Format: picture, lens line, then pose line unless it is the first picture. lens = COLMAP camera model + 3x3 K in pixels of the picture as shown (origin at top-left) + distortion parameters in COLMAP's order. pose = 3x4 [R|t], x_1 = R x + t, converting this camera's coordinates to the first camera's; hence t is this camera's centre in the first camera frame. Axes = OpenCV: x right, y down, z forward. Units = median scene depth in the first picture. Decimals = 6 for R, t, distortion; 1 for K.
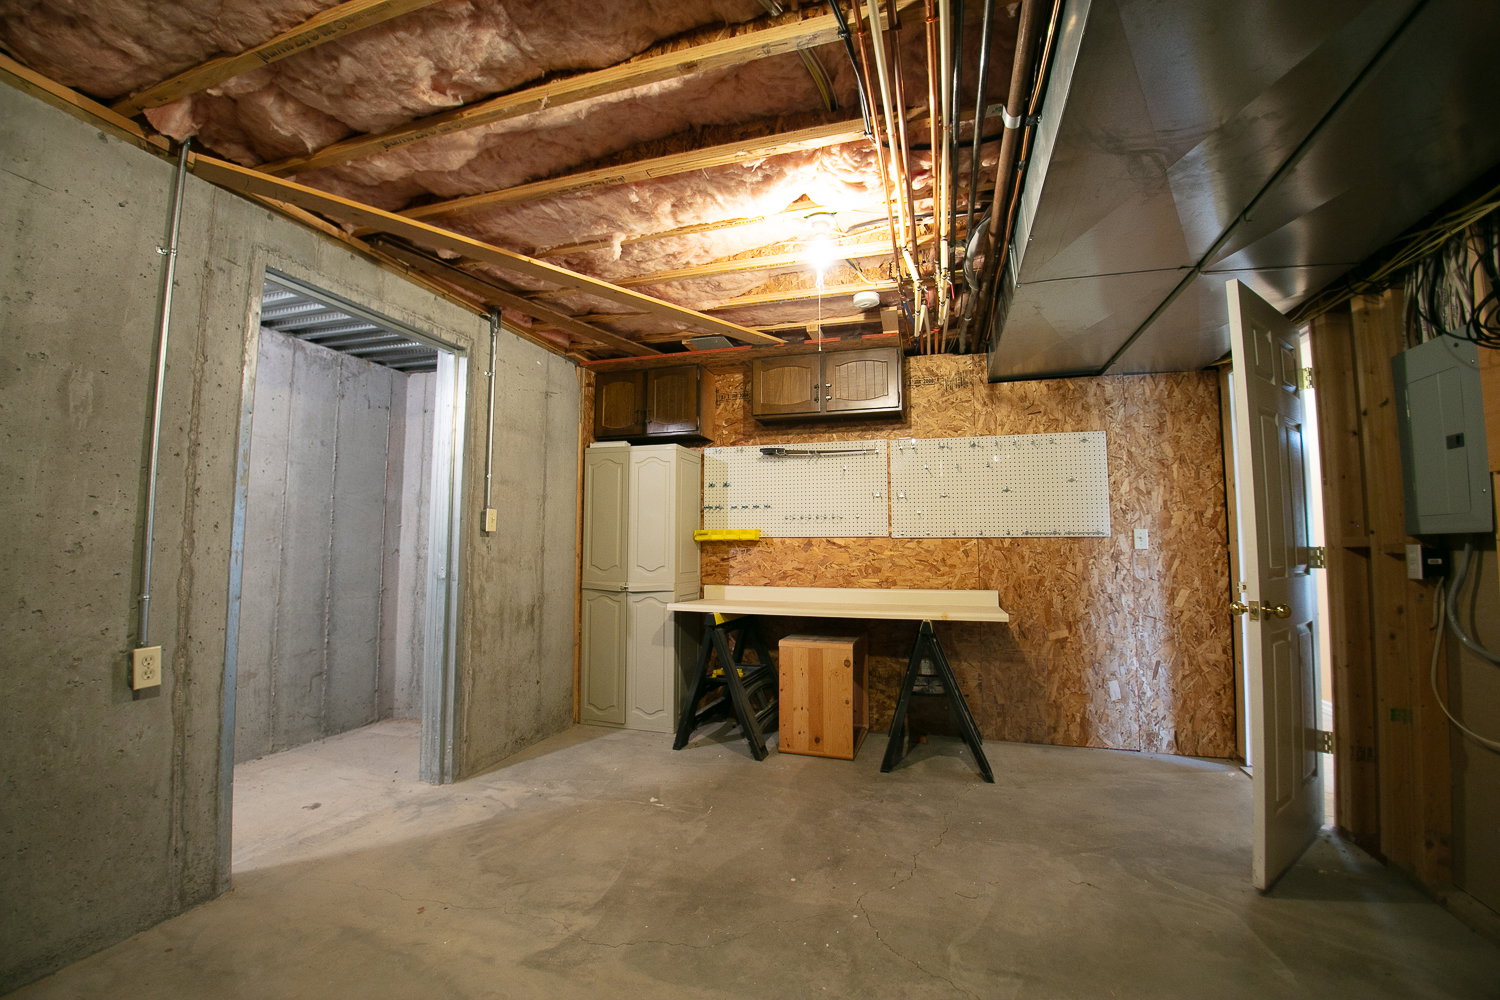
lens RADIAL K [[594.6, 0, 747.6], [0, 594.6, 502.0], [0, 0, 1]] dist [-0.029872, -0.000259]
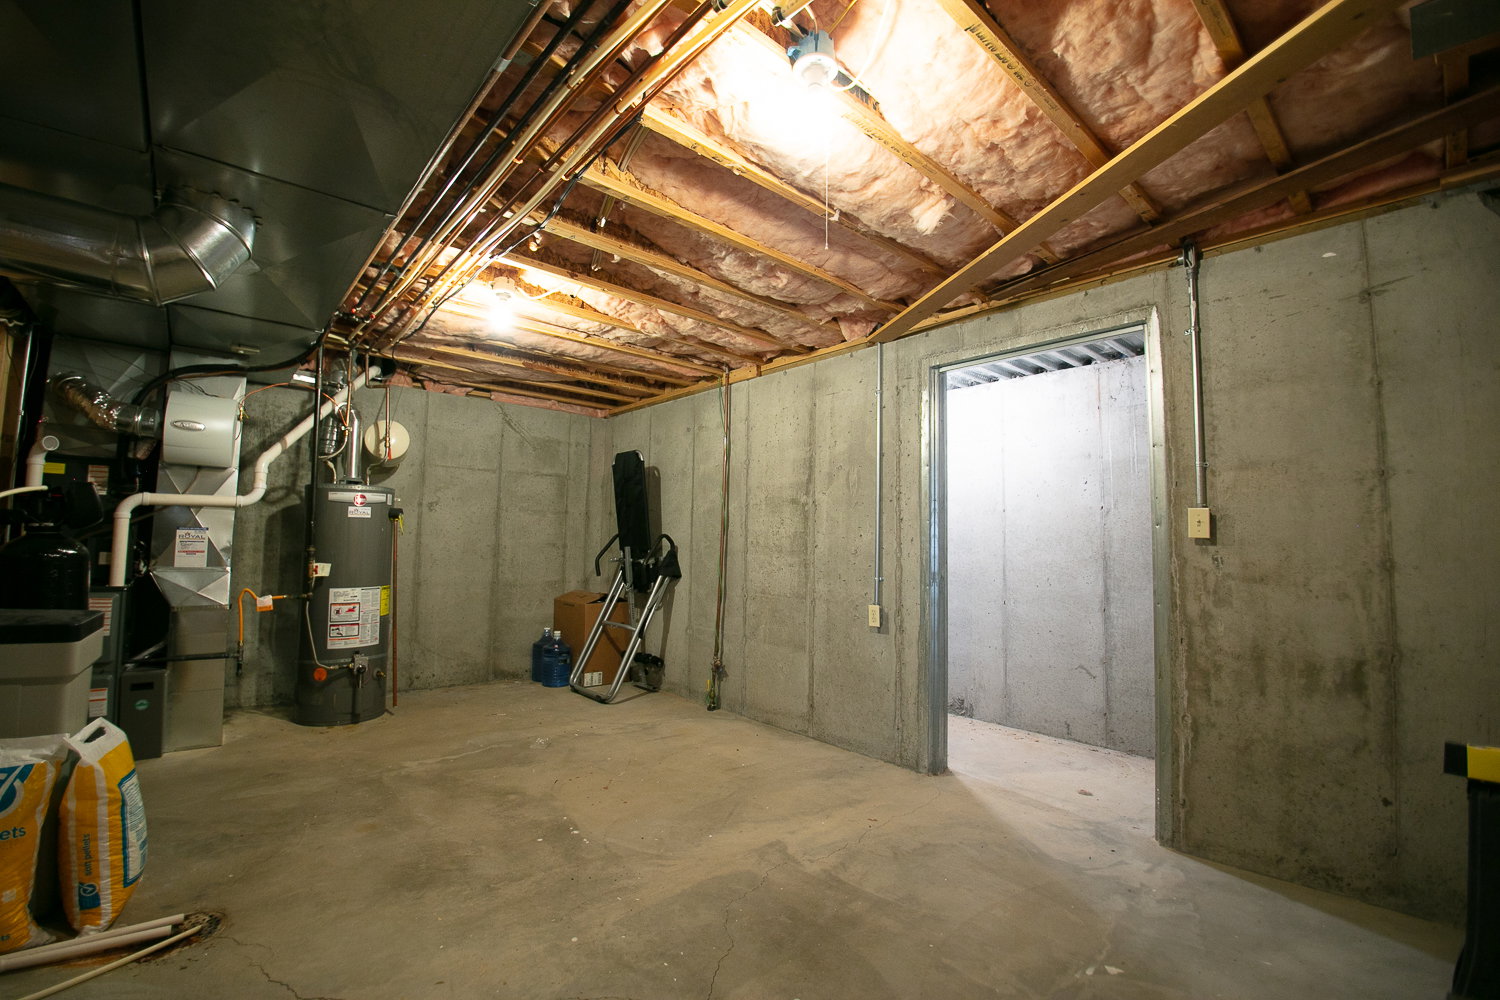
lens RADIAL K [[657.9, 0, 748.5], [0, 657.9, 498.2], [0, 0, 1]] dist [-0.045964, -0.001041]
pose [[-0.501402, -0.081334, -0.861383, 0.739696], [0.038423, 0.992496, -0.116080, 0.097284], [0.864361, -0.091300, -0.494515, 1.224317]]
